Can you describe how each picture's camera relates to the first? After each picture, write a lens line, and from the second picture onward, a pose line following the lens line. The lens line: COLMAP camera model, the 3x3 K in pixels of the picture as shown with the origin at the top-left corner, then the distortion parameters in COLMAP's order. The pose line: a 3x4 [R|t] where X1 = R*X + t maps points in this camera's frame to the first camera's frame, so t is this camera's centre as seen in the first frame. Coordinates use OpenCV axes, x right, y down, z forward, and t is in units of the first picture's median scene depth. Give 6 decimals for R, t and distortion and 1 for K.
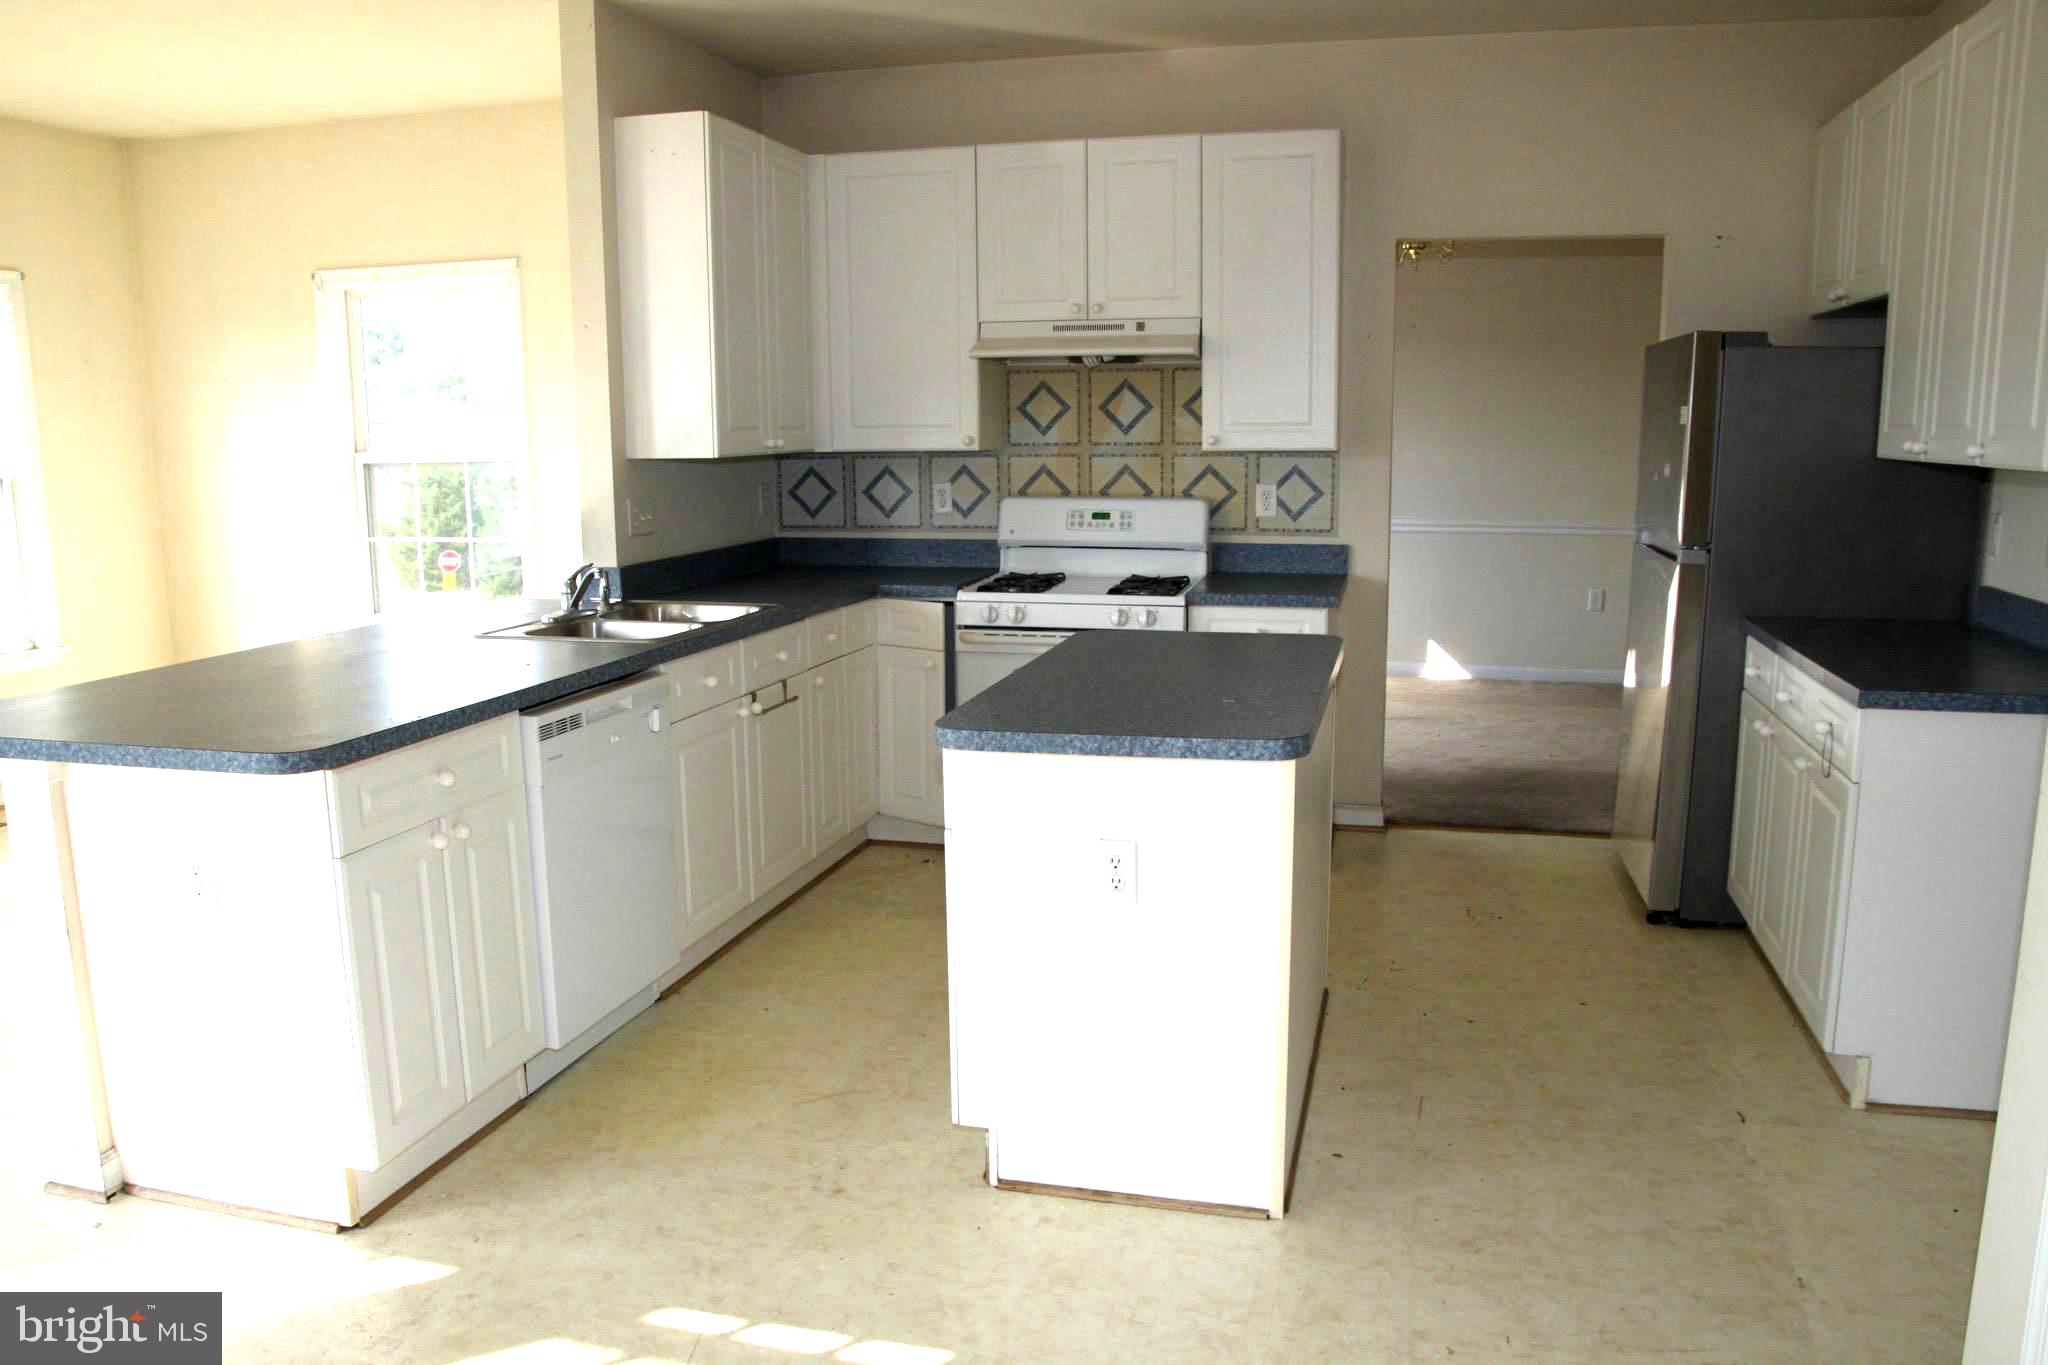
lens RADIAL K [[1549.5, 0, 1012.2], [0, 1549.5, 687.0], [0, 0, 1]] dist [-0.102421, 0.039414]
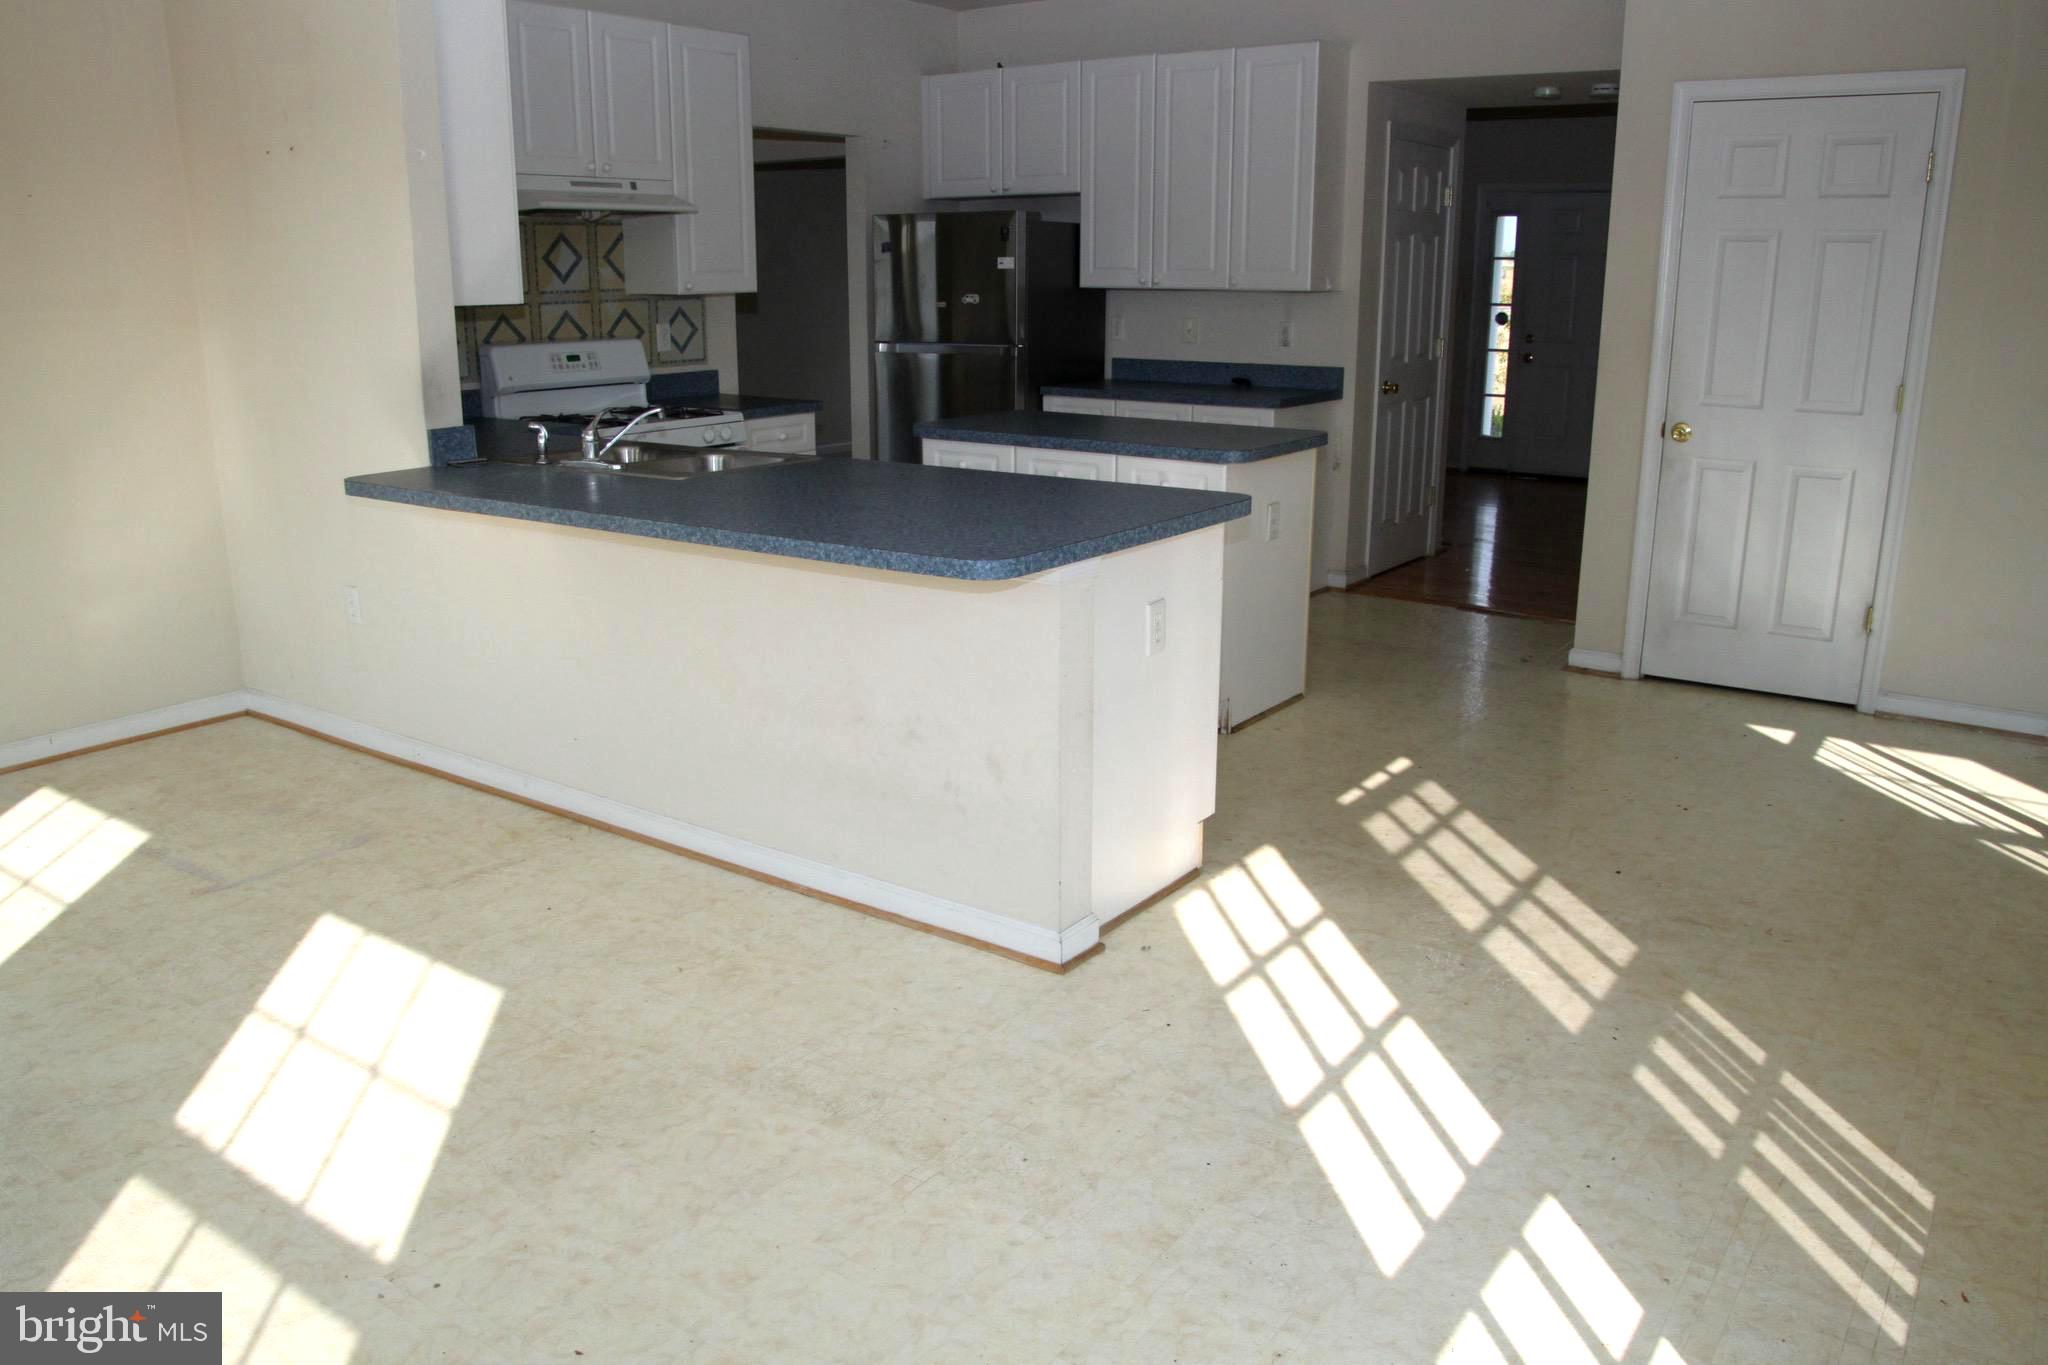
lens RADIAL K [[1549.5, 0, 1022.0], [0, 1549.5, 675.1], [0, 0, 1]] dist [-0.102421, 0.039414]
pose [[0.352037, -0.231155, 0.906994, -1.048612], [0.162589, 0.969395, 0.183952, -0.049175], [-0.921756, 0.082709, 0.378846, 0.381525]]
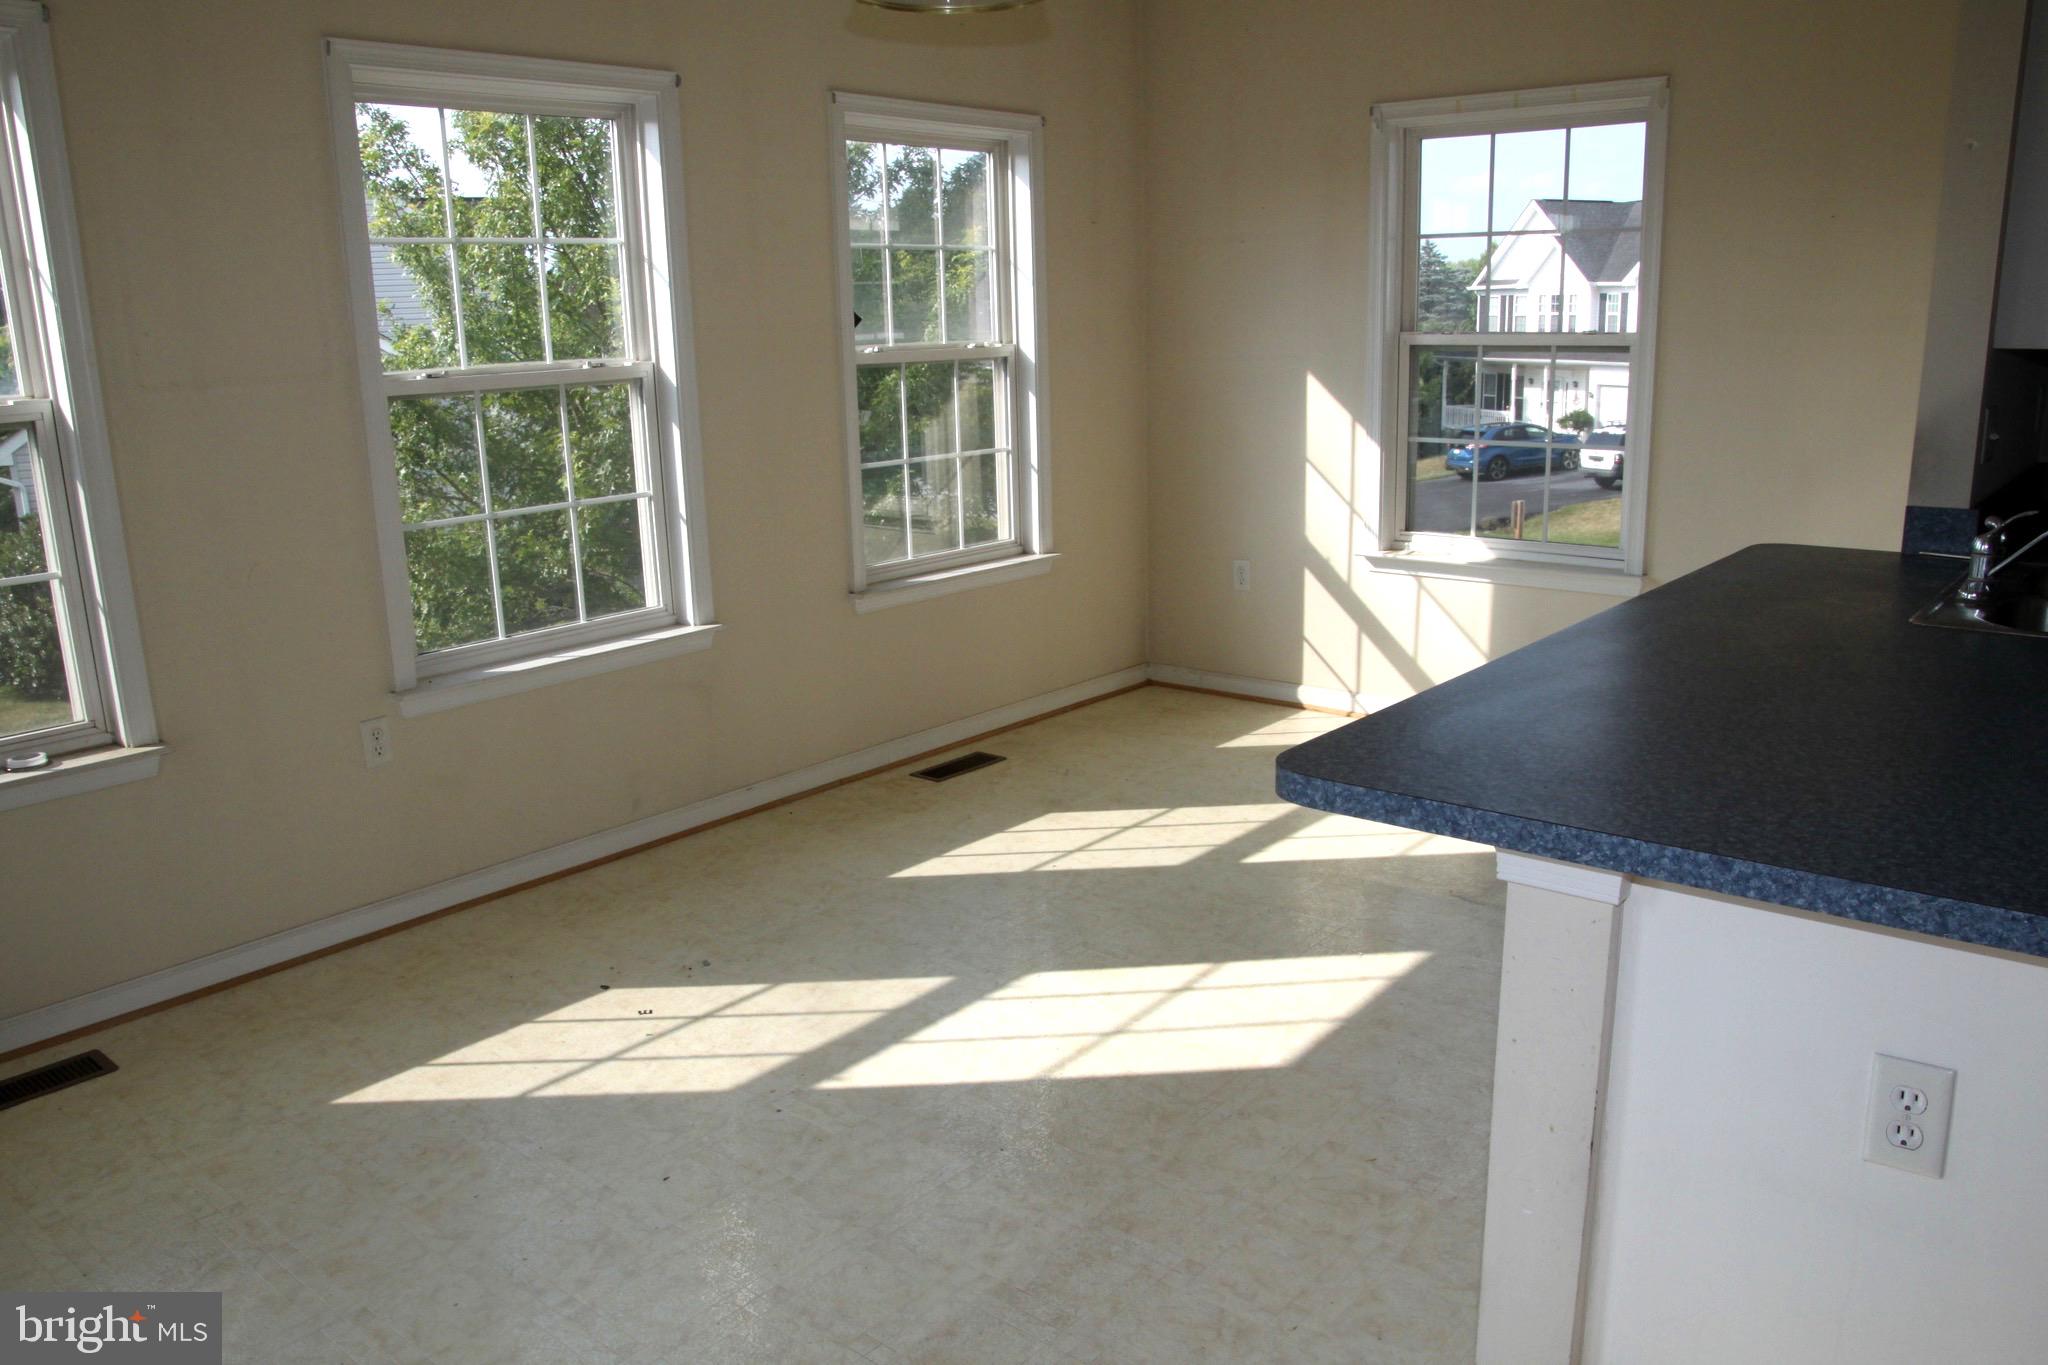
lens RADIAL K [[1549.5, 0, 1025.3], [0, 1549.5, 672.4], [0, 0, 1]] dist [-0.102421, 0.039414]
pose [[0.909008, 0.083774, -0.408273, -0.371757], [-0.055959, 0.995253, 0.079627, -0.036864], [0.413006, -0.049535, 0.909380, 0.226596]]
